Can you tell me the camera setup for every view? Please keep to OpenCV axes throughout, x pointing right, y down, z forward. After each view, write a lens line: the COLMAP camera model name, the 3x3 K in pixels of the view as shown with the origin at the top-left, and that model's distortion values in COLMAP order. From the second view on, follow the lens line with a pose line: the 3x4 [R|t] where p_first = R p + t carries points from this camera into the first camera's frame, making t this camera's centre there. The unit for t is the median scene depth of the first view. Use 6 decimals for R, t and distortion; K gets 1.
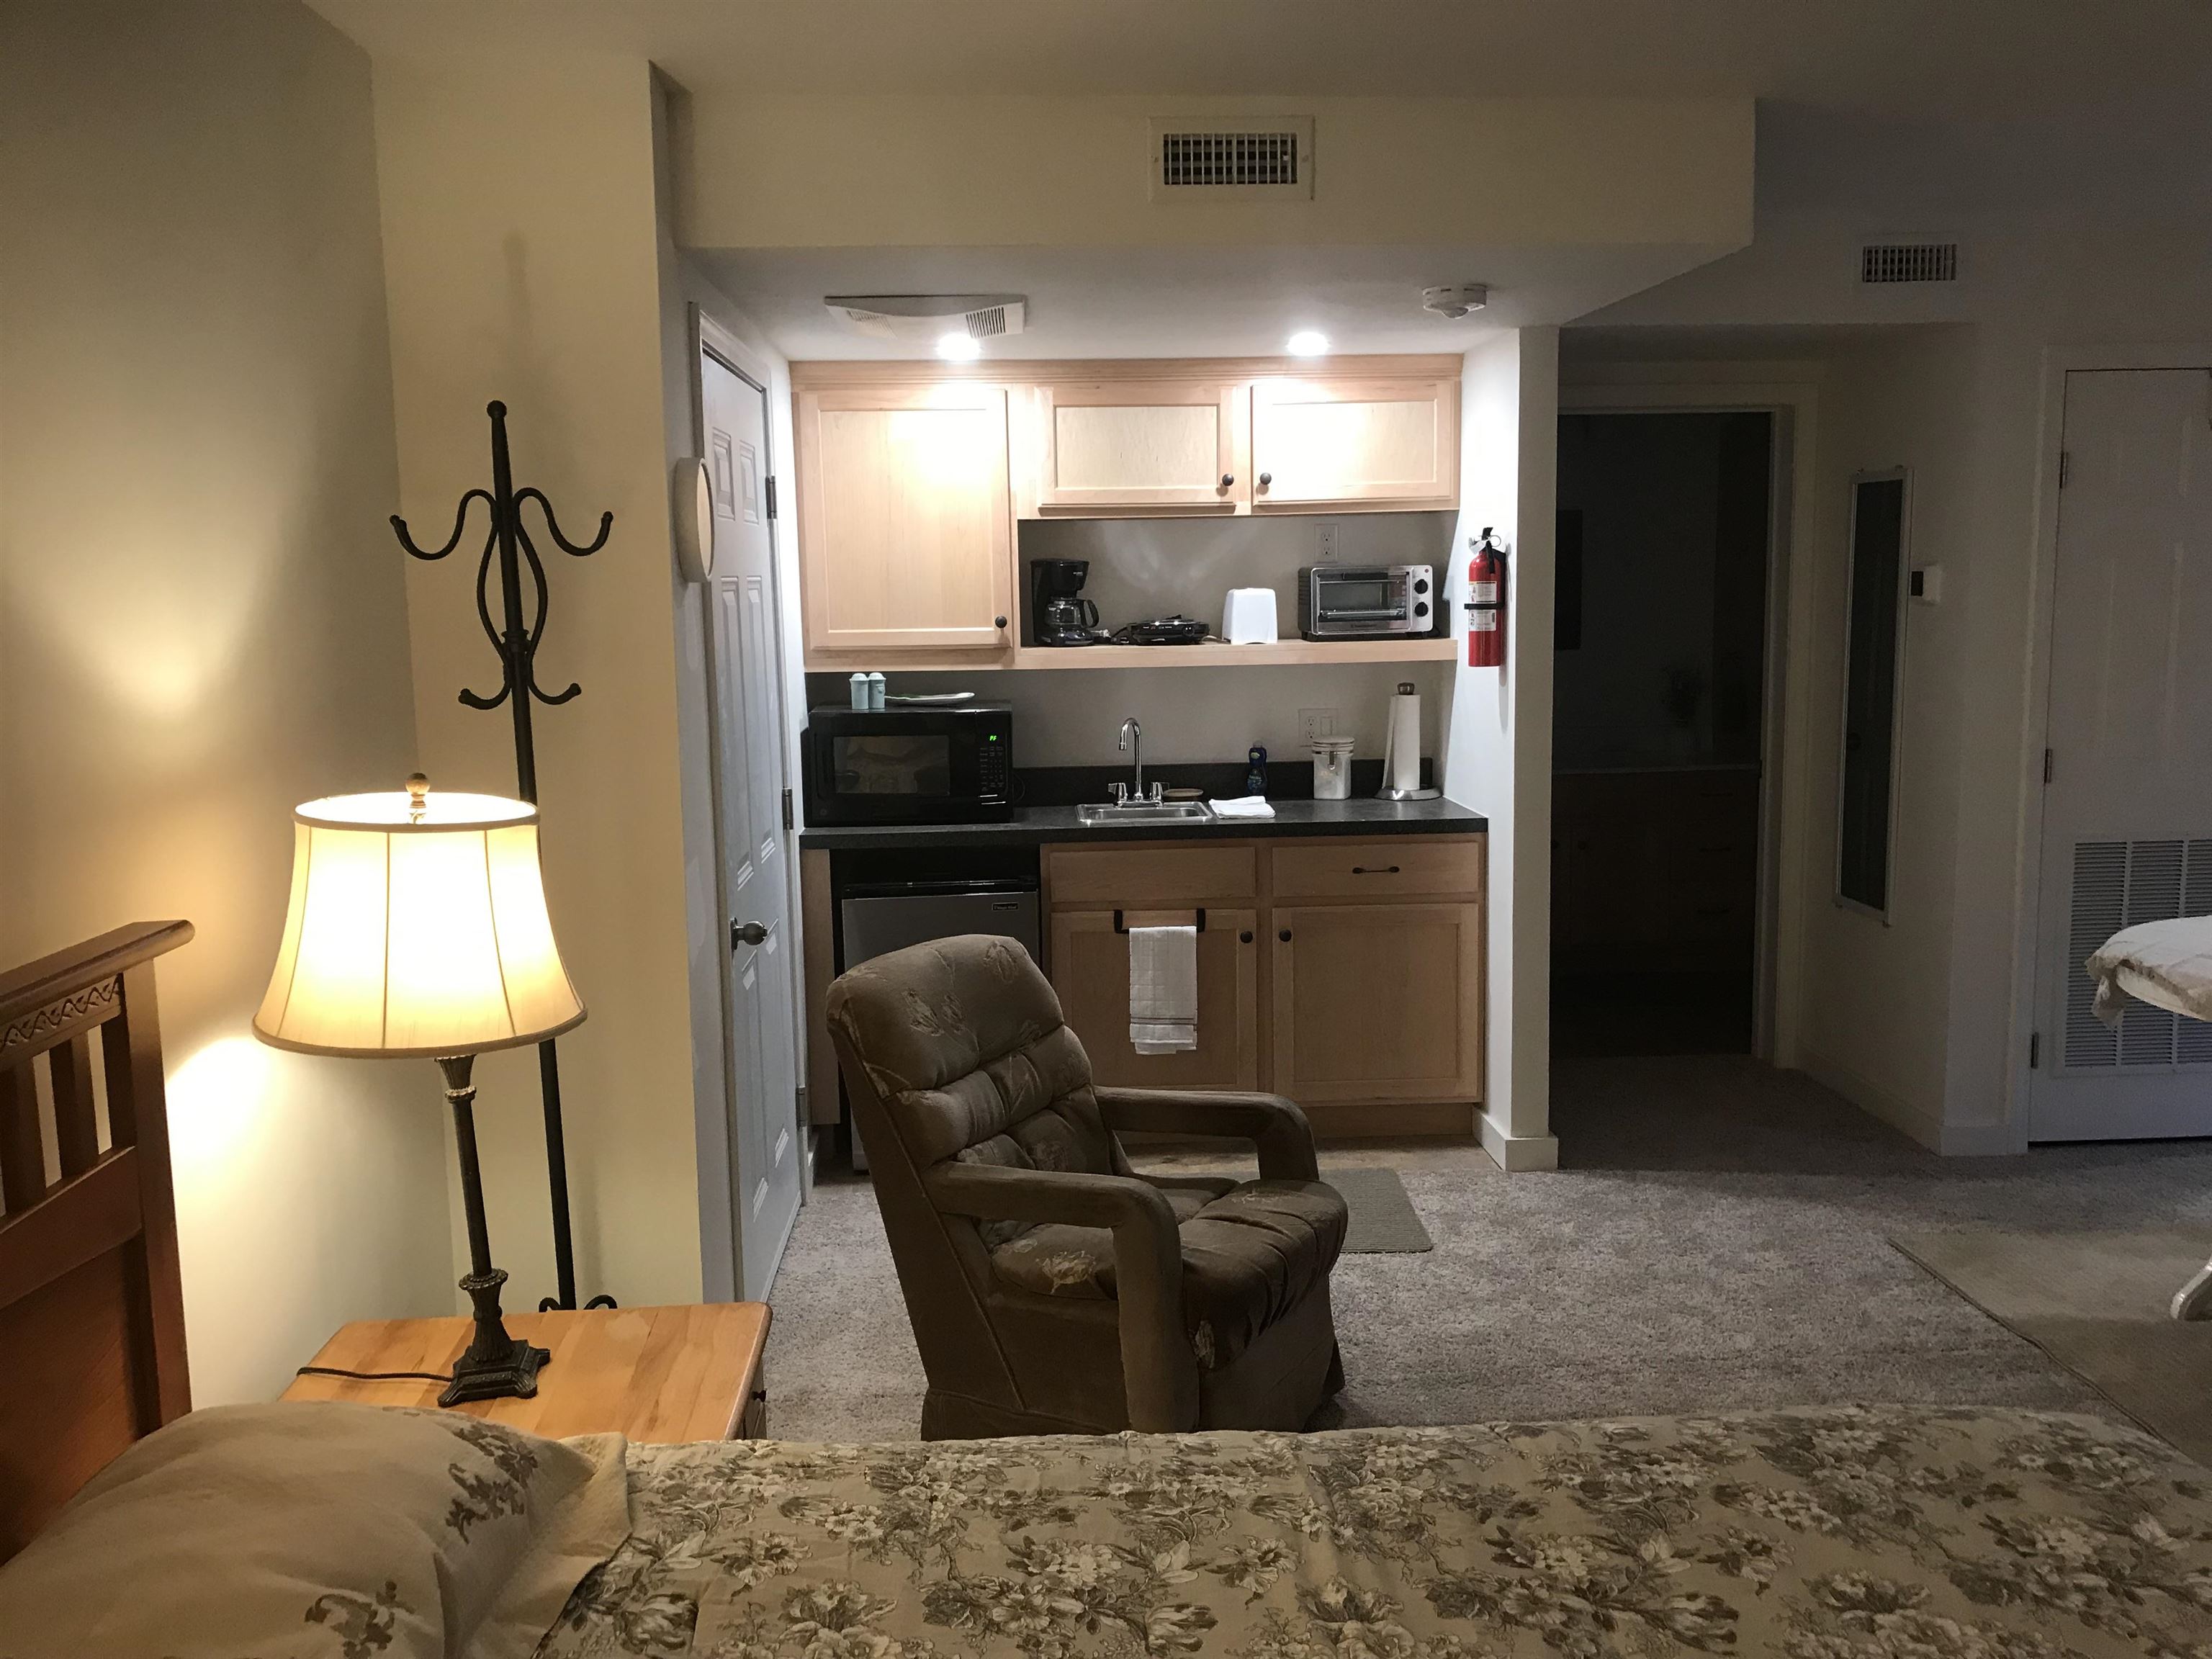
lens RADIAL K [[1808.4, 0, 1106.0], [0, 1808.4, 829.5], [0, 0, 1]] dist [0.037444, -0.010567]
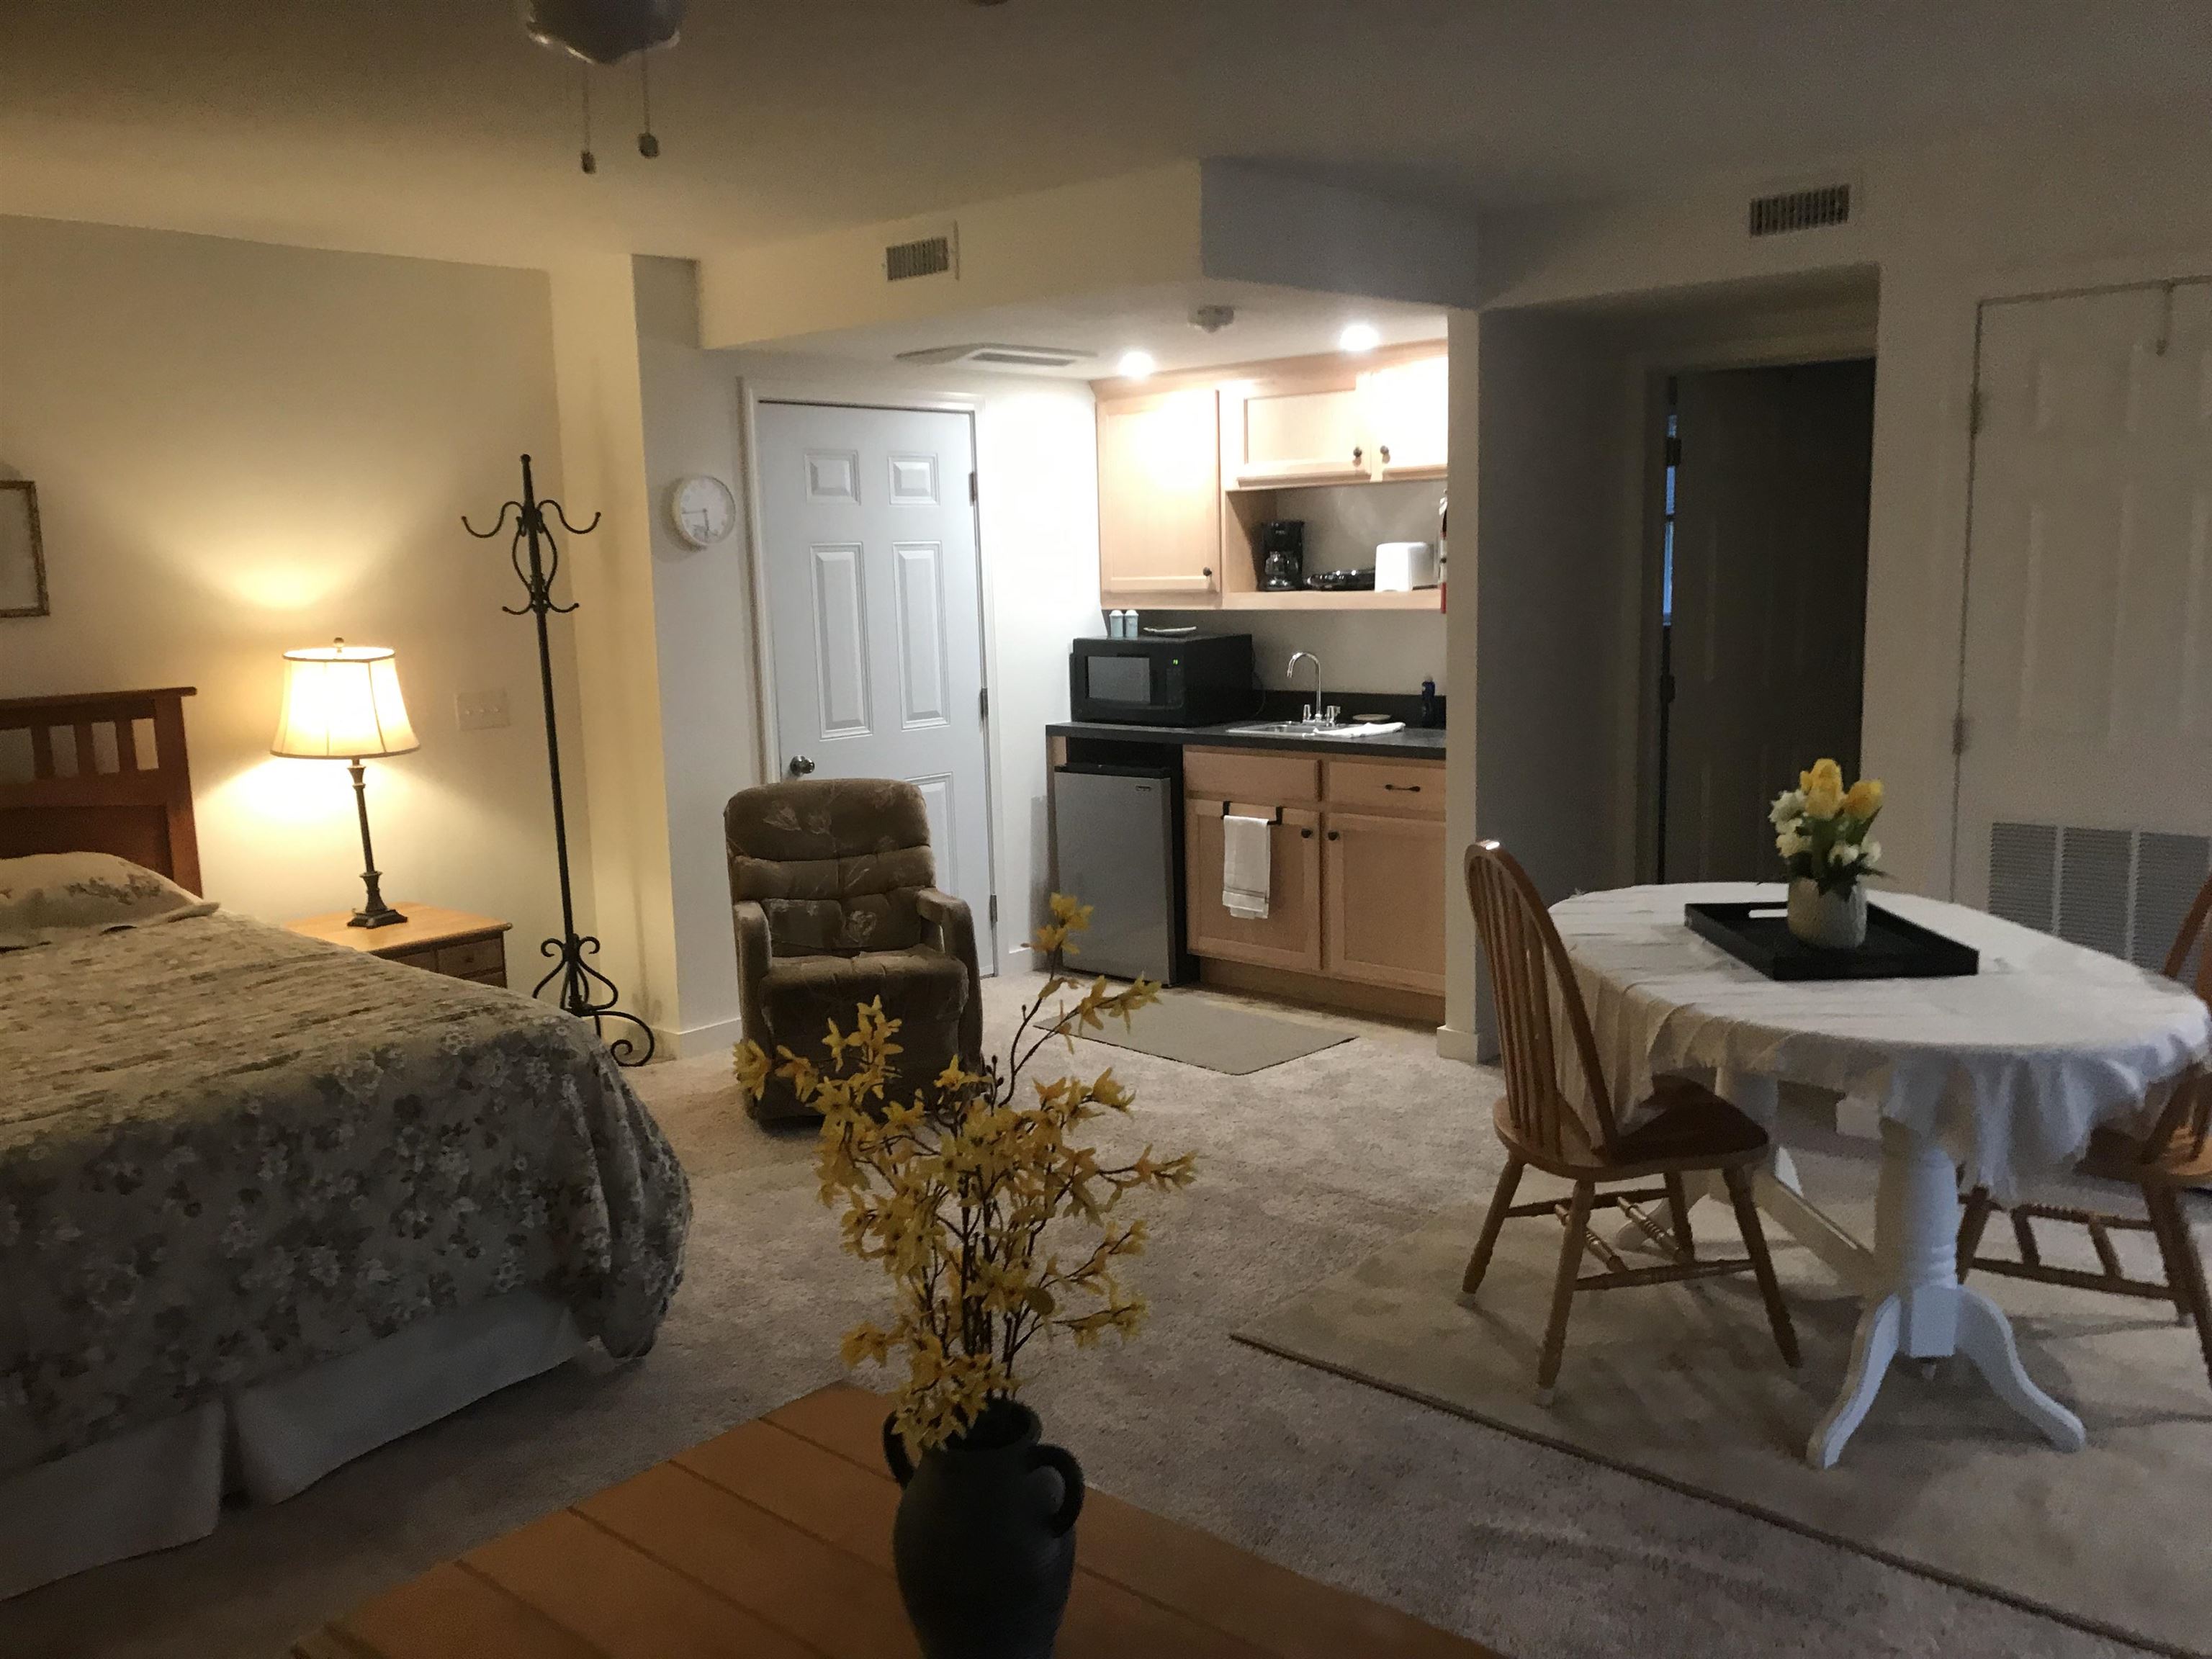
lens RADIAL K [[1808.4, 0, 1106.0], [0, 1808.4, 829.5], [0, 0, 1]] dist [0.037444, -0.010567]
pose [[0.707007, 0.103223, -0.699633, 0.809987], [-0.083824, 0.994548, 0.062027, -0.006541], [0.702221, 0.014792, 0.711805, 0.038601]]
